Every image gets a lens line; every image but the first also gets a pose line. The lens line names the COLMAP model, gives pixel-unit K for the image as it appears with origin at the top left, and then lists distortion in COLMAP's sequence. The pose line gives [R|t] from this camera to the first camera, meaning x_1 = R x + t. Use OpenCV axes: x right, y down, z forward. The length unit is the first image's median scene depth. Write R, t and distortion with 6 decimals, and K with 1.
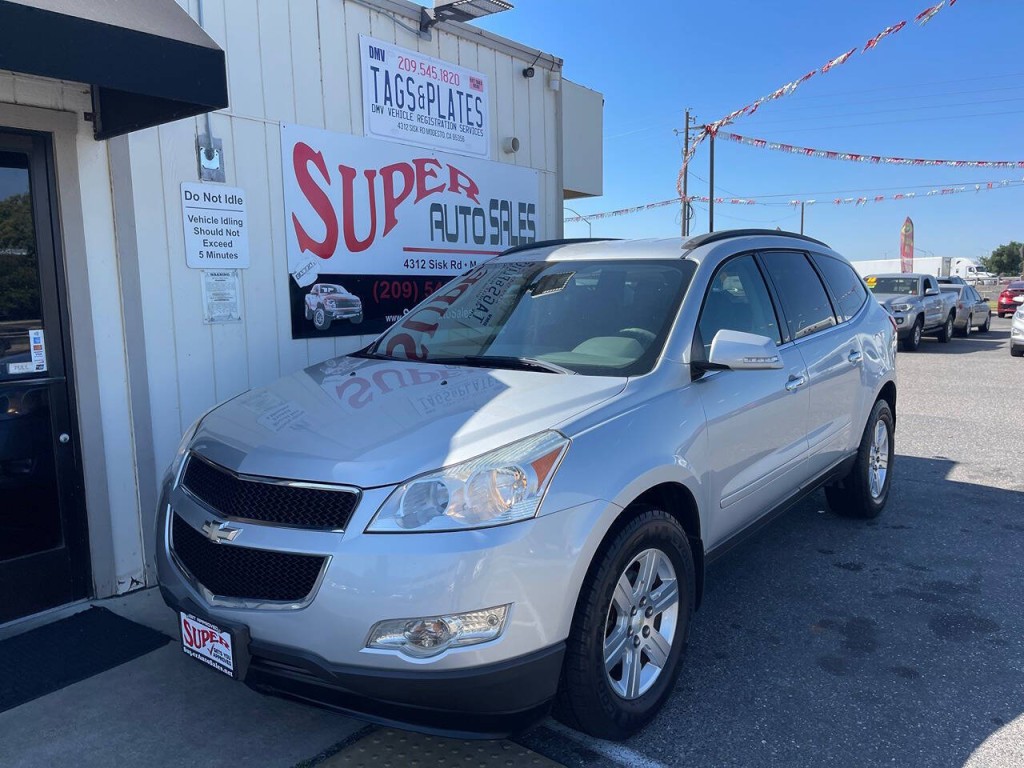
lens RADIAL K [[780.8, 0, 512.5], [0, 780.8, 388.1], [0, 0, 1]] dist [0.060021, -0.098032]
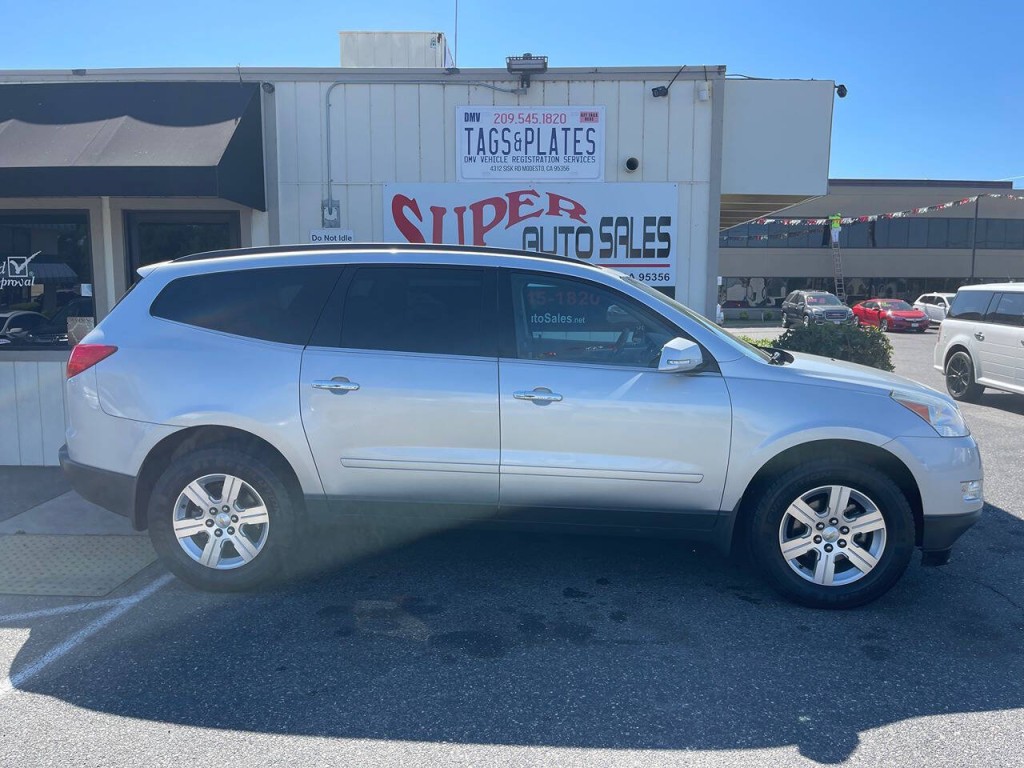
lens RADIAL K [[785.5, 0, 515.7], [0, 785.5, 383.9], [0, 0, 1]] dist [0.074397, -0.105824]
pose [[0.601098, 0.110143, -0.791549, 0.973343], [-0.112475, 0.992258, 0.052658, -0.063122], [0.791221, 0.057377, 0.608833, 0.286611]]
